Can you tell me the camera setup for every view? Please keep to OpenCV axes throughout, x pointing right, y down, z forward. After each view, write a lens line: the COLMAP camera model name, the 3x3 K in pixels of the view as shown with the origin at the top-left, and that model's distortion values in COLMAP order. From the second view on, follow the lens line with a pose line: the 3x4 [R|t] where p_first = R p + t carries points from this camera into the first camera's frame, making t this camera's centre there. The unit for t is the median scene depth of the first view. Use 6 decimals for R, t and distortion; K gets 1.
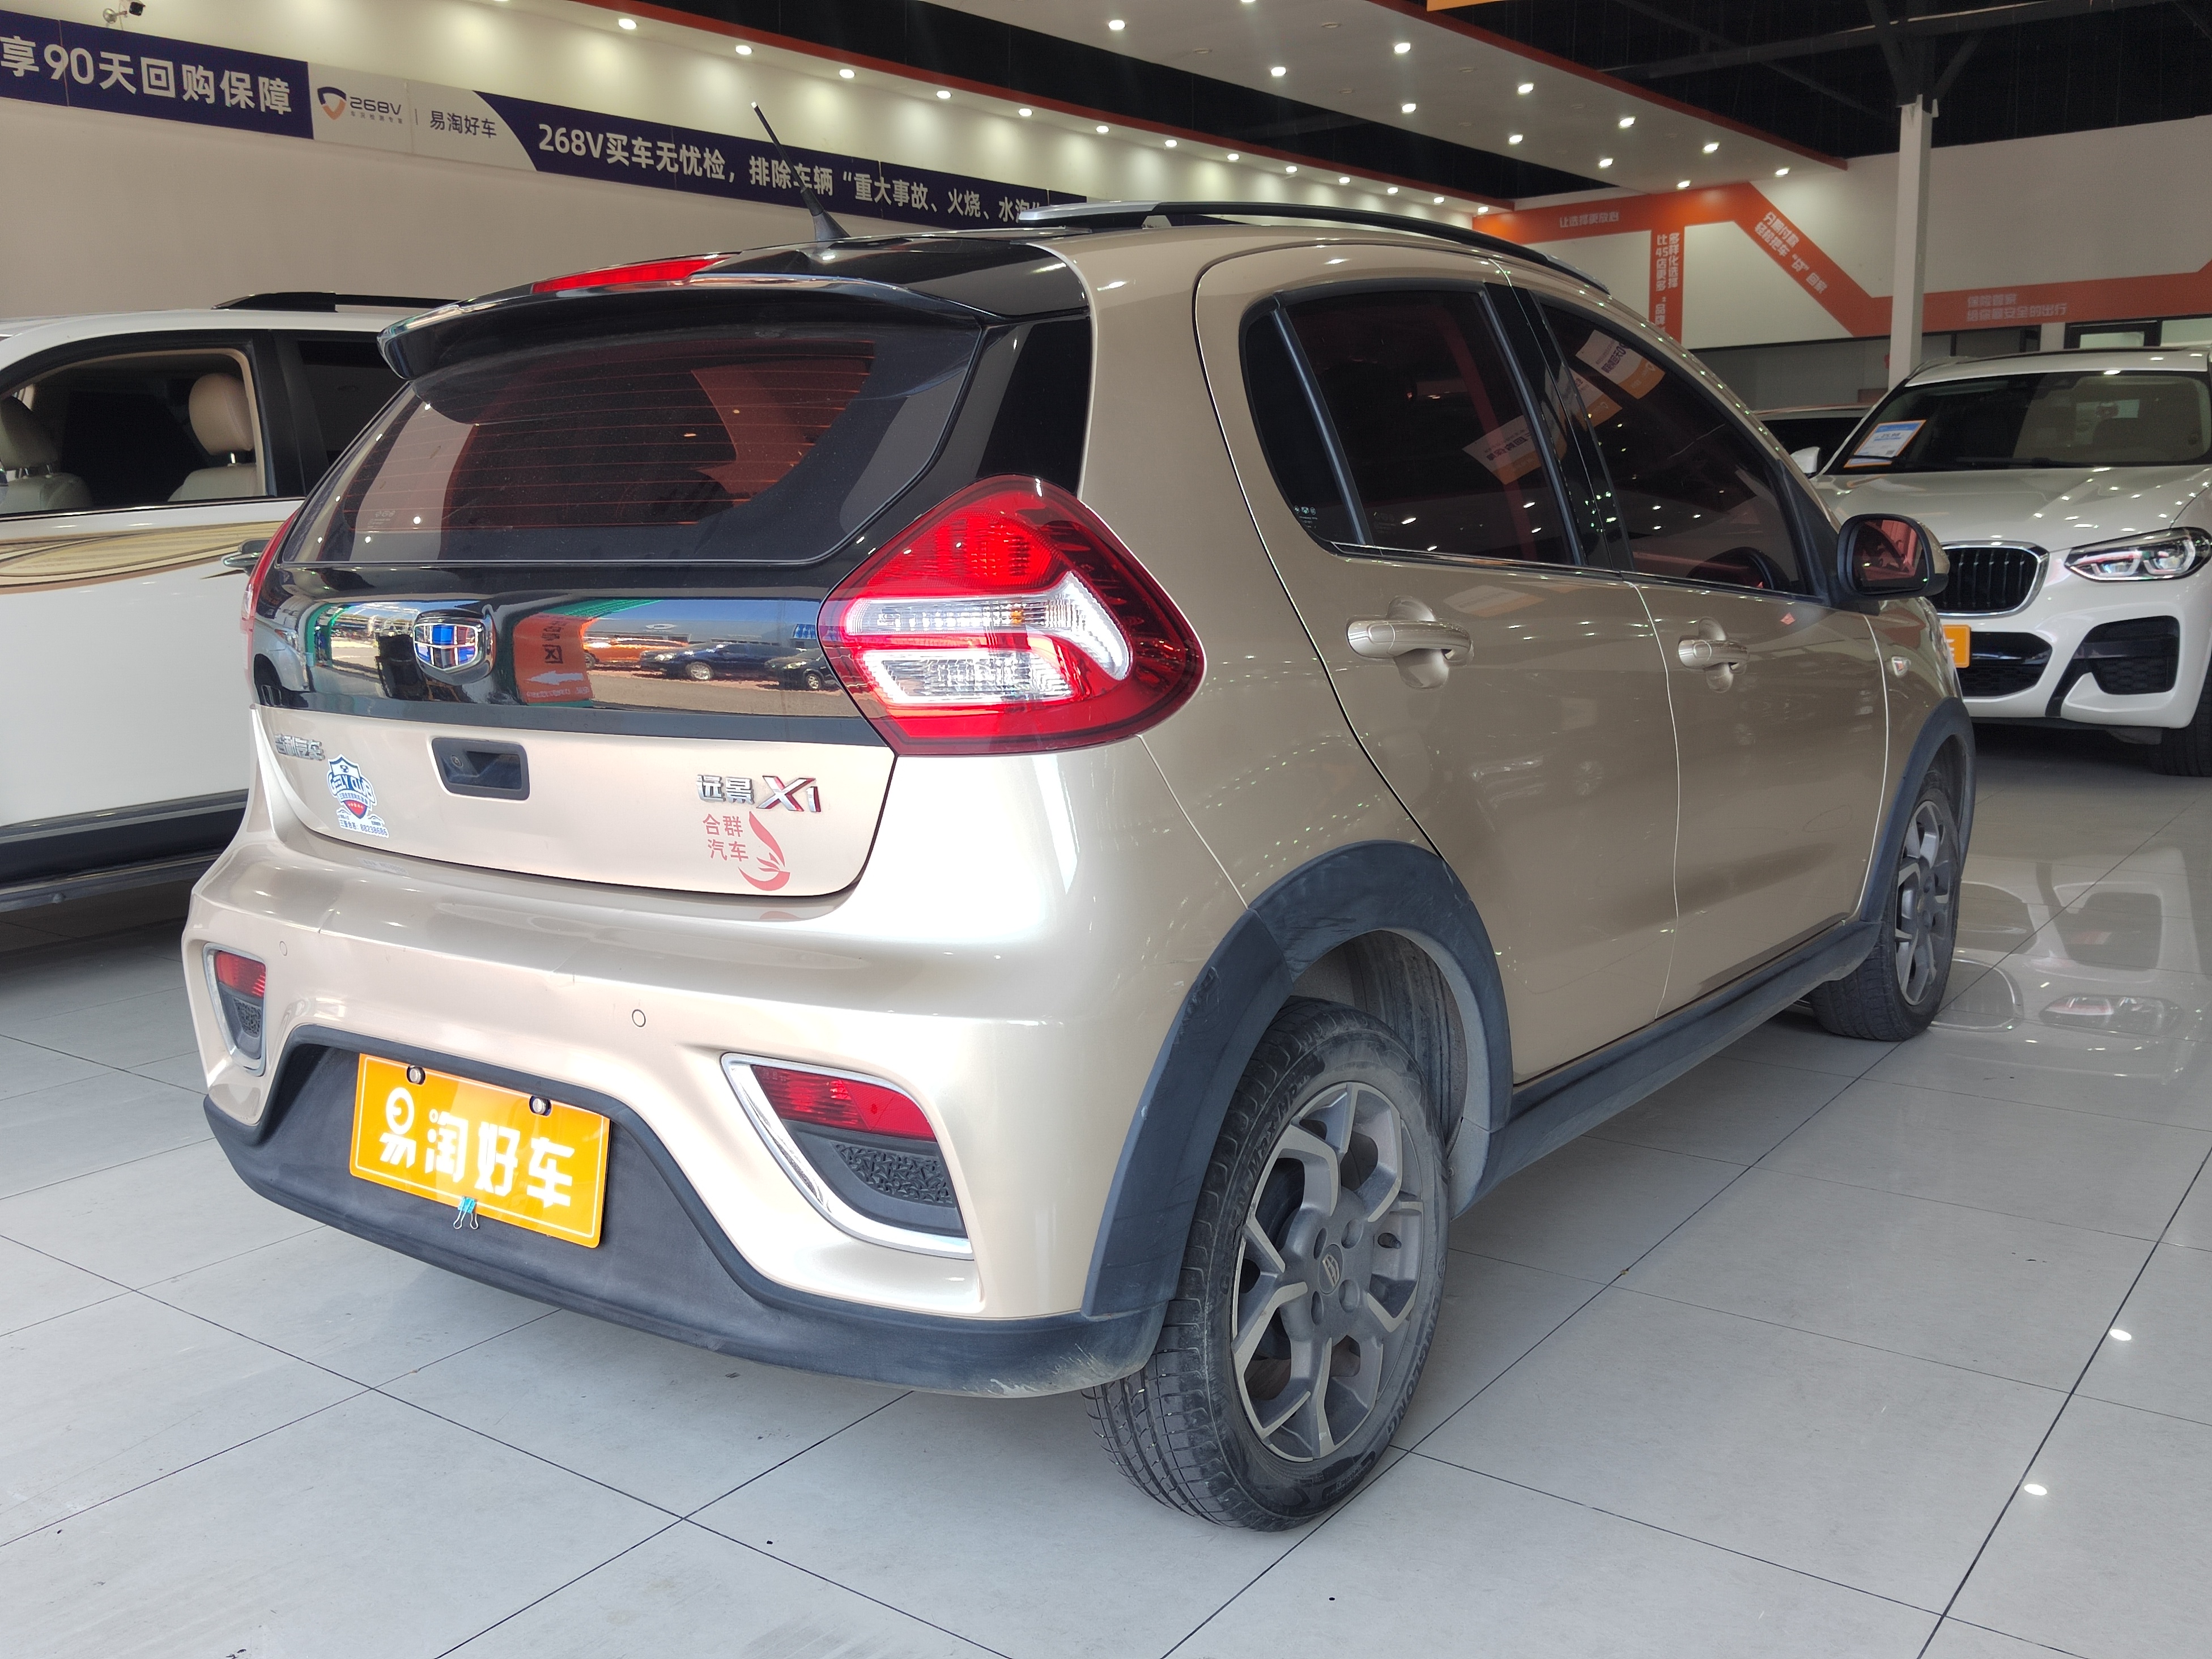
lens RADIAL K [[1953.1, 0, 1094.3], [0, 1953.1, 825.7], [0, 0, 1]] dist [0.096307, -0.142769]
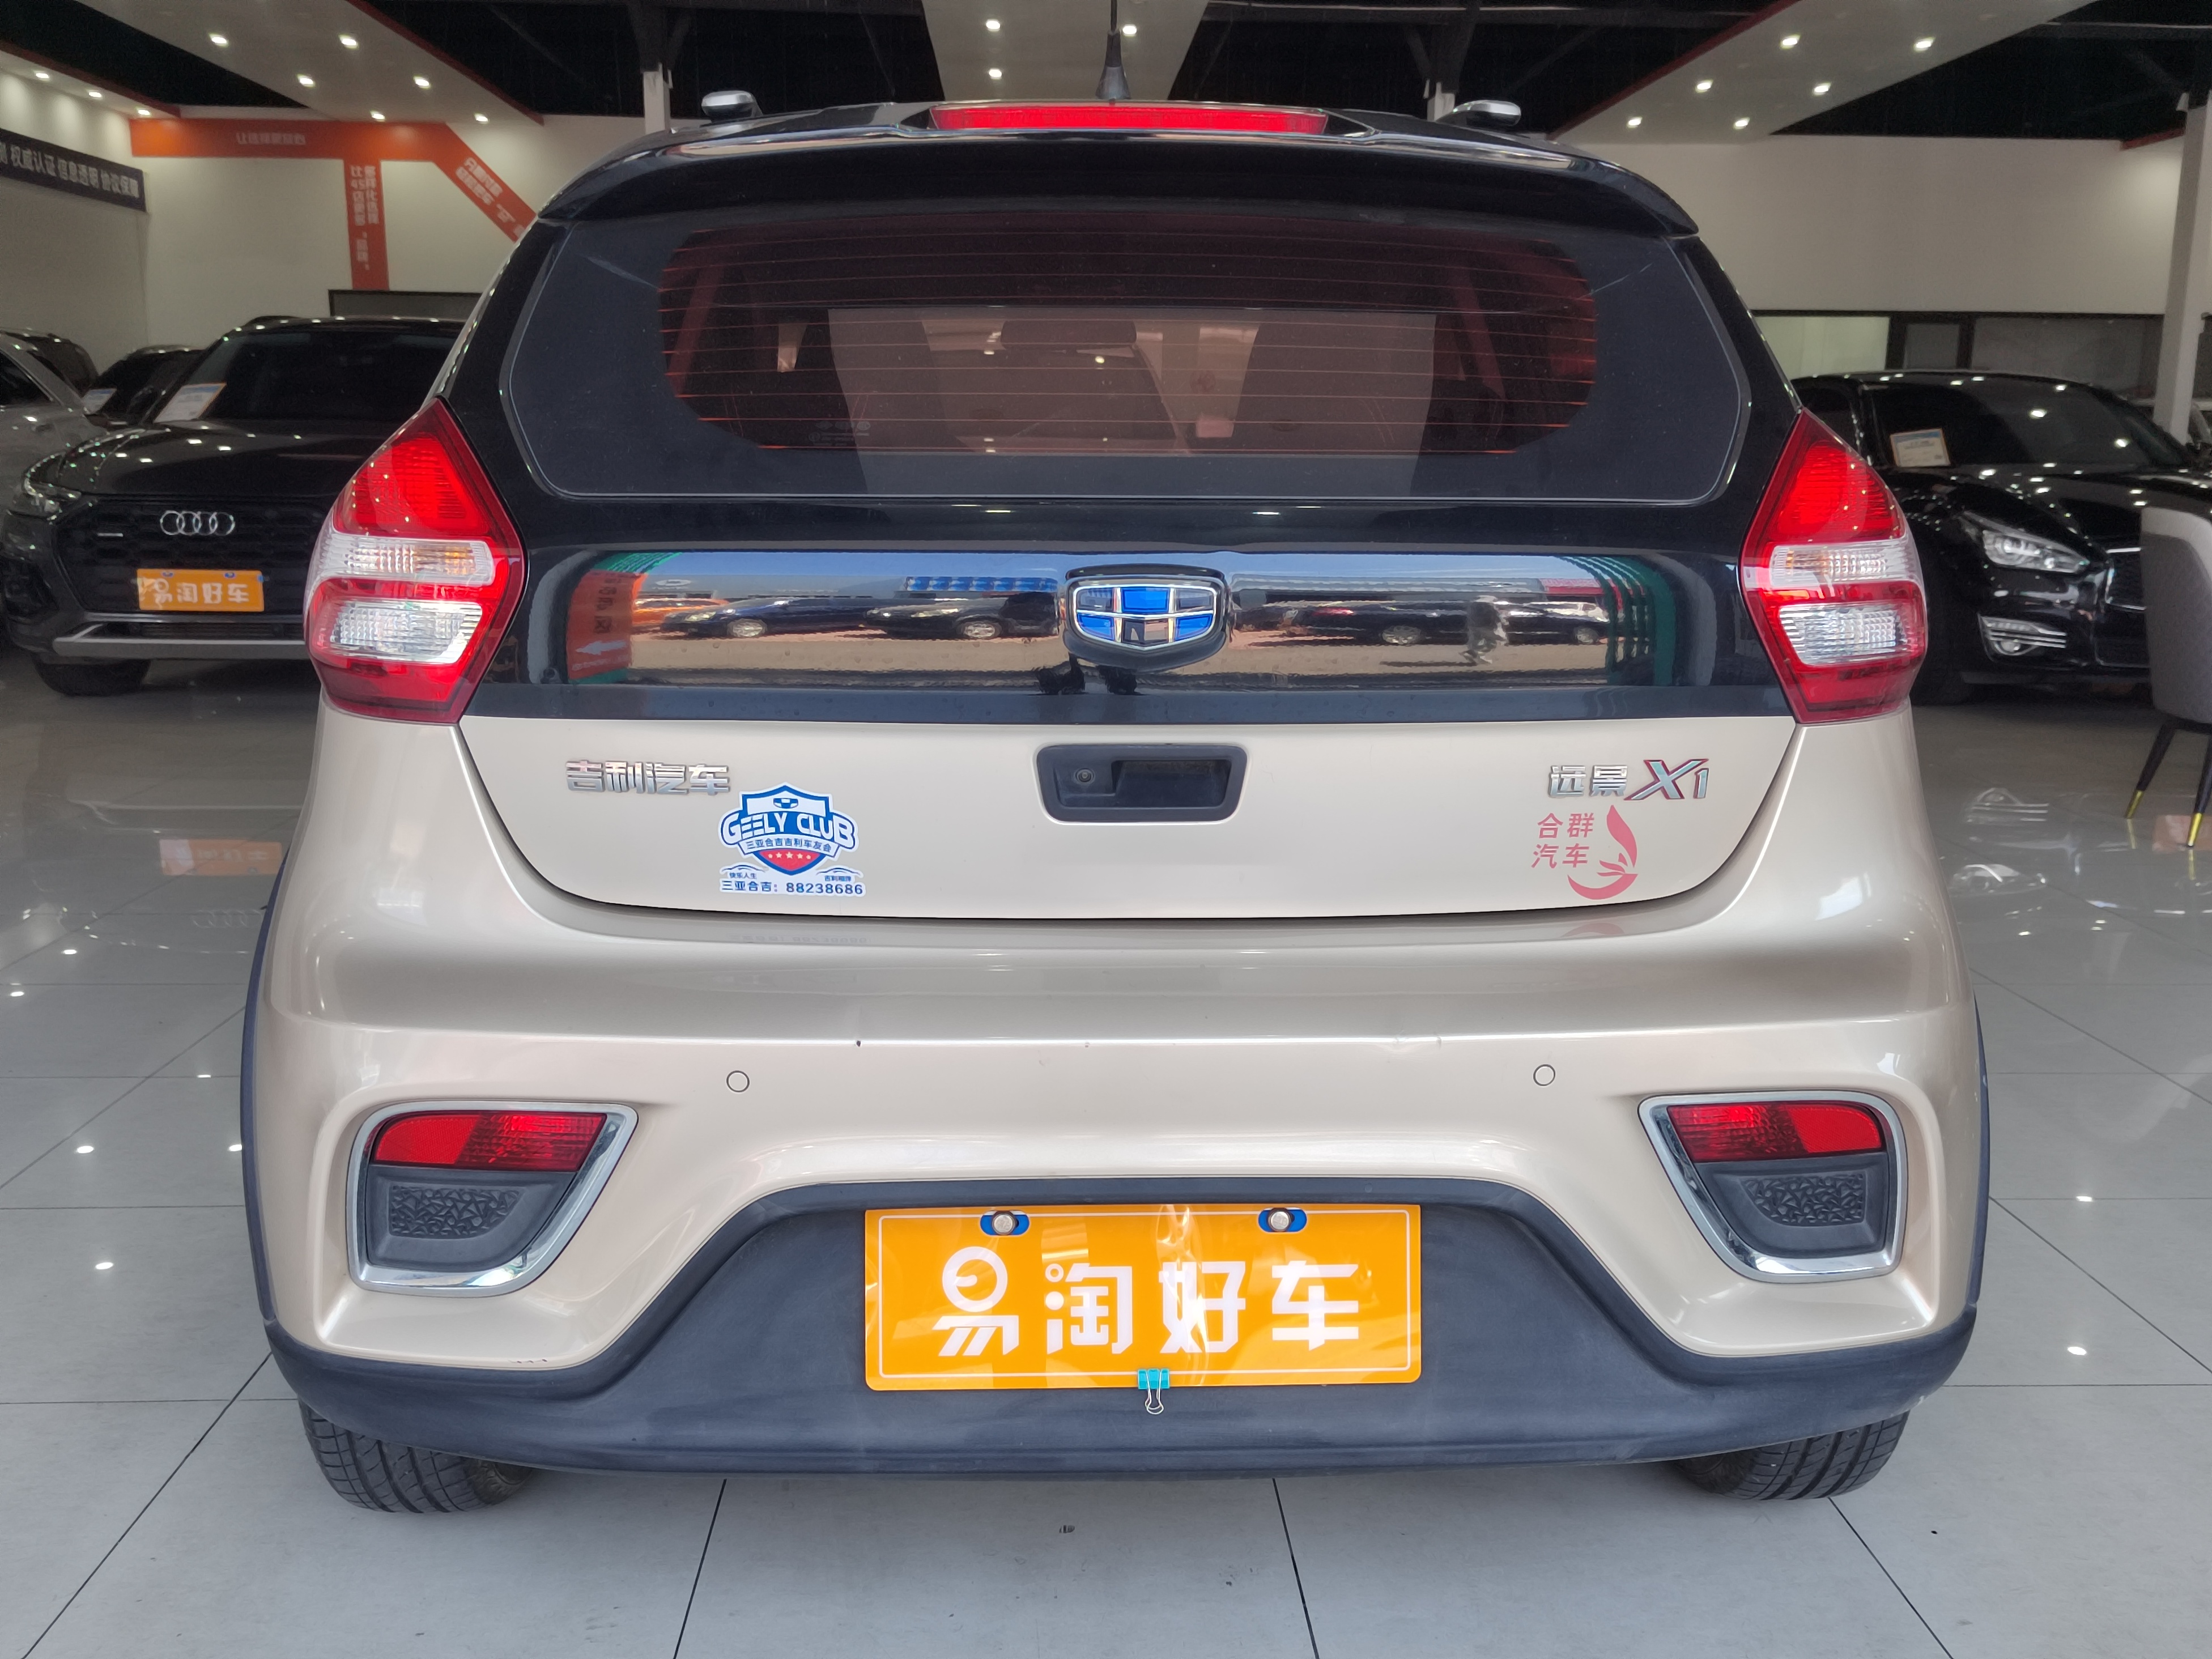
lens RADIAL K [[1953.1, 0, 1094.3], [0, 1953.1, 825.7], [0, 0, 1]] dist [0.096307, -0.142769]
pose [[0.774560, -0.089988, 0.626066, -0.755363], [0.074938, 0.995912, 0.050436, -0.049552], [-0.628045, 0.007851, 0.778138, 0.434341]]
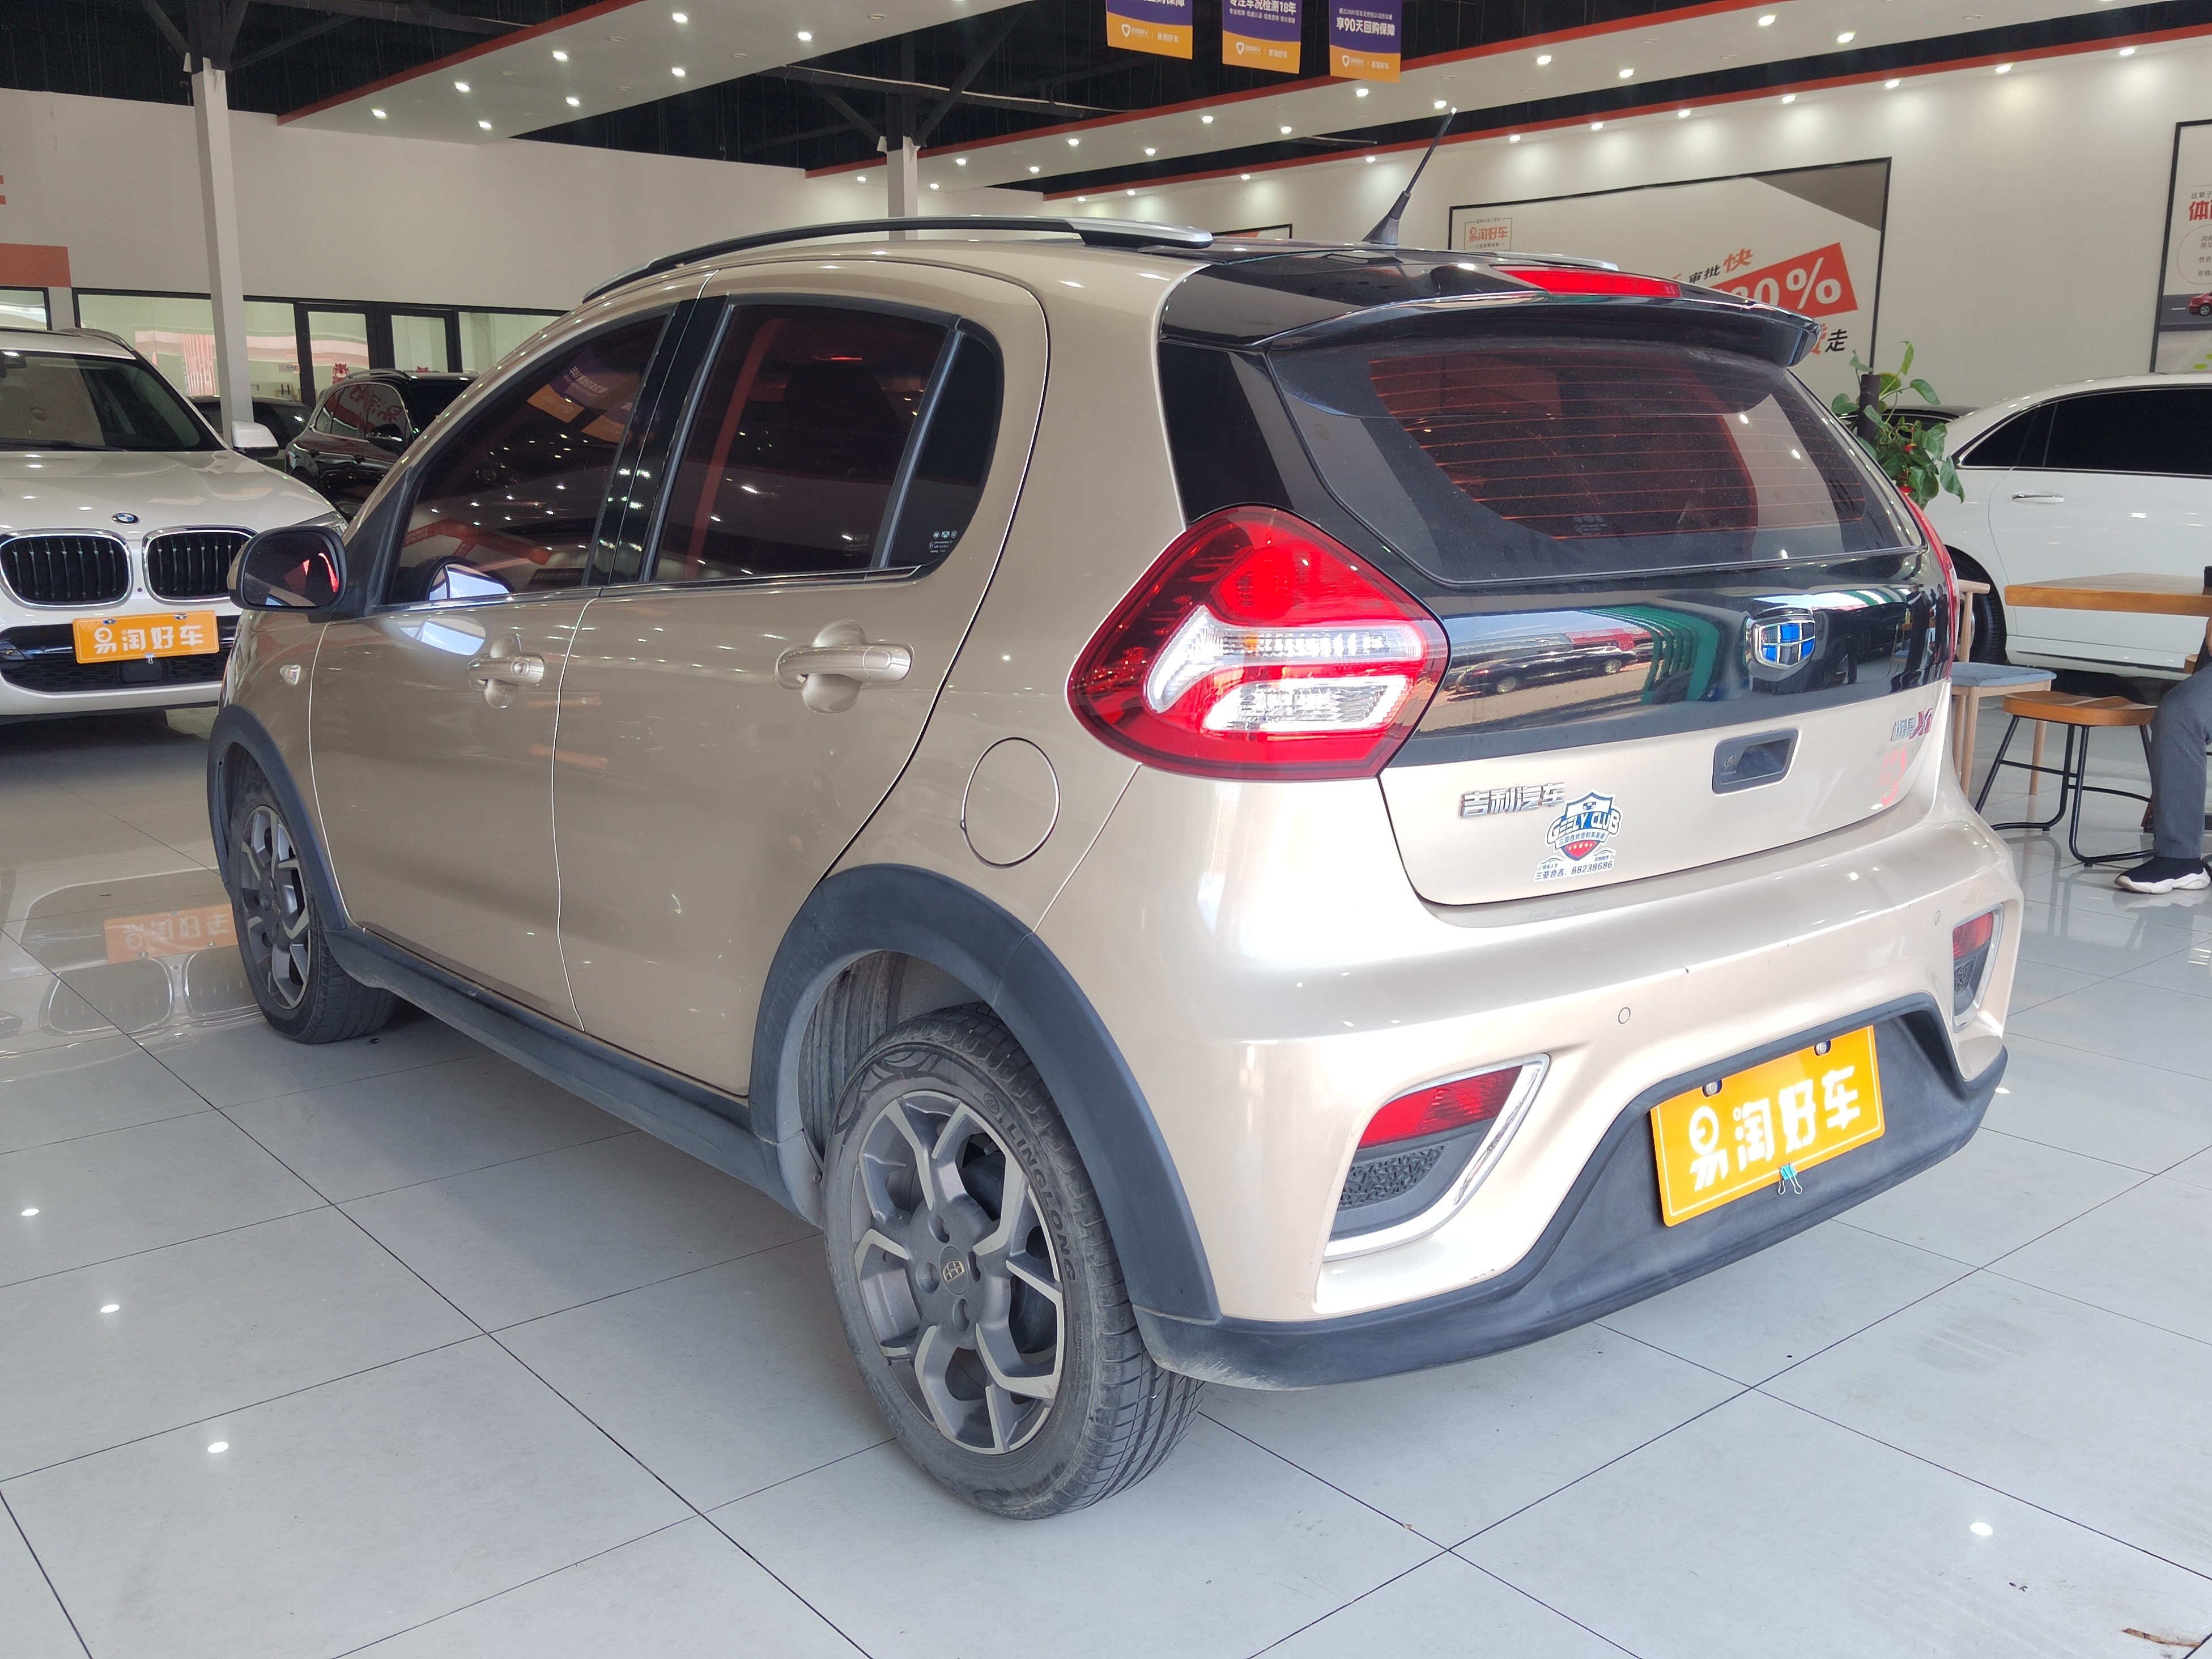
lens RADIAL K [[1953.1, 0, 1094.3], [0, 1953.1, 825.7], [0, 0, 1]] dist [0.096307, -0.142769]
pose [[0.226601, -0.166788, 0.959601, -1.350782], [0.154877, 0.978864, 0.133564, -0.182358], [-0.961595, 0.118355, 0.247643, 1.048438]]
